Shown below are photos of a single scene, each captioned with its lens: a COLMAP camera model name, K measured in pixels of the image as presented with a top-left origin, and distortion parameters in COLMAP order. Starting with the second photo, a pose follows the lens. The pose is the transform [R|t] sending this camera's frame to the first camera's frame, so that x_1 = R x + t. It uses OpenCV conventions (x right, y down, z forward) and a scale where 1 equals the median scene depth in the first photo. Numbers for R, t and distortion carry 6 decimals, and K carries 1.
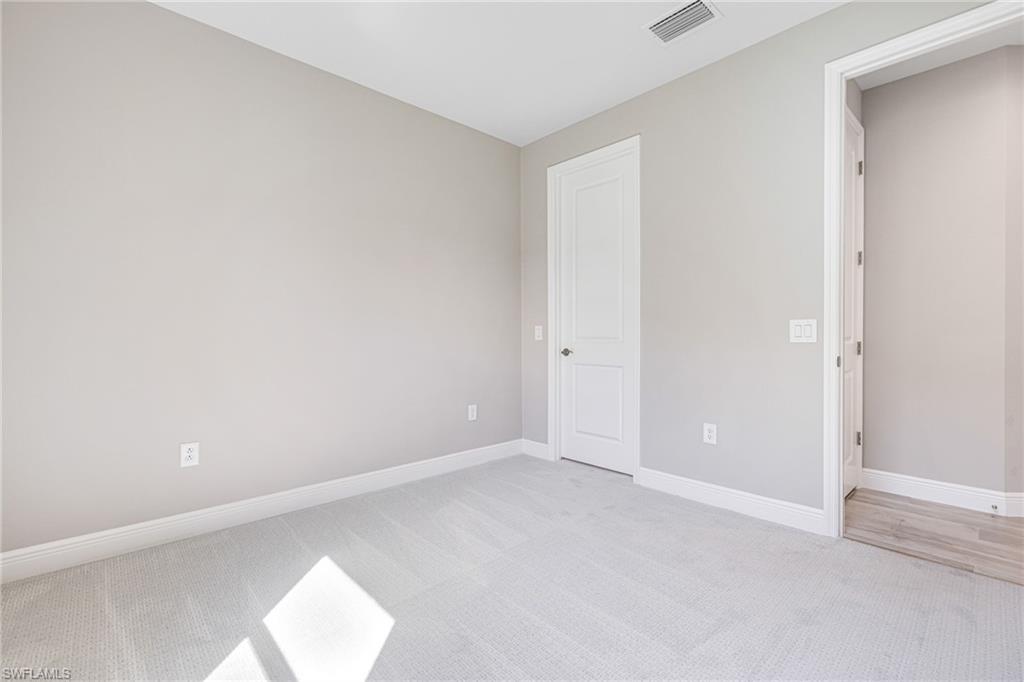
lens RADIAL K [[465.0, 0, 510.5], [0, 465.0, 333.9], [0, 0, 1]] dist [0.002002, 0.000306]
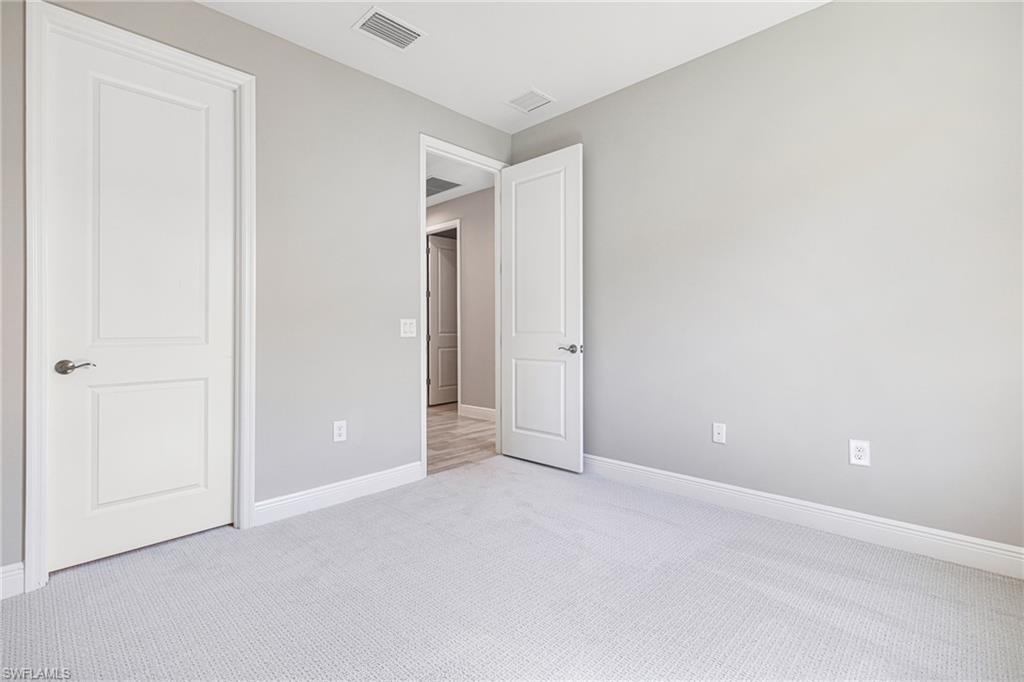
lens RADIAL K [[465.0, 0, 510.5], [0, 465.0, 333.9], [0, 0, 1]] dist [0.002002, 0.000306]
pose [[-0.075496, -0.007908, 0.997115, -0.663561], [0.006906, 0.999940, 0.008453, 0.001353], [-0.997122, 0.007524, -0.075437, 0.804161]]
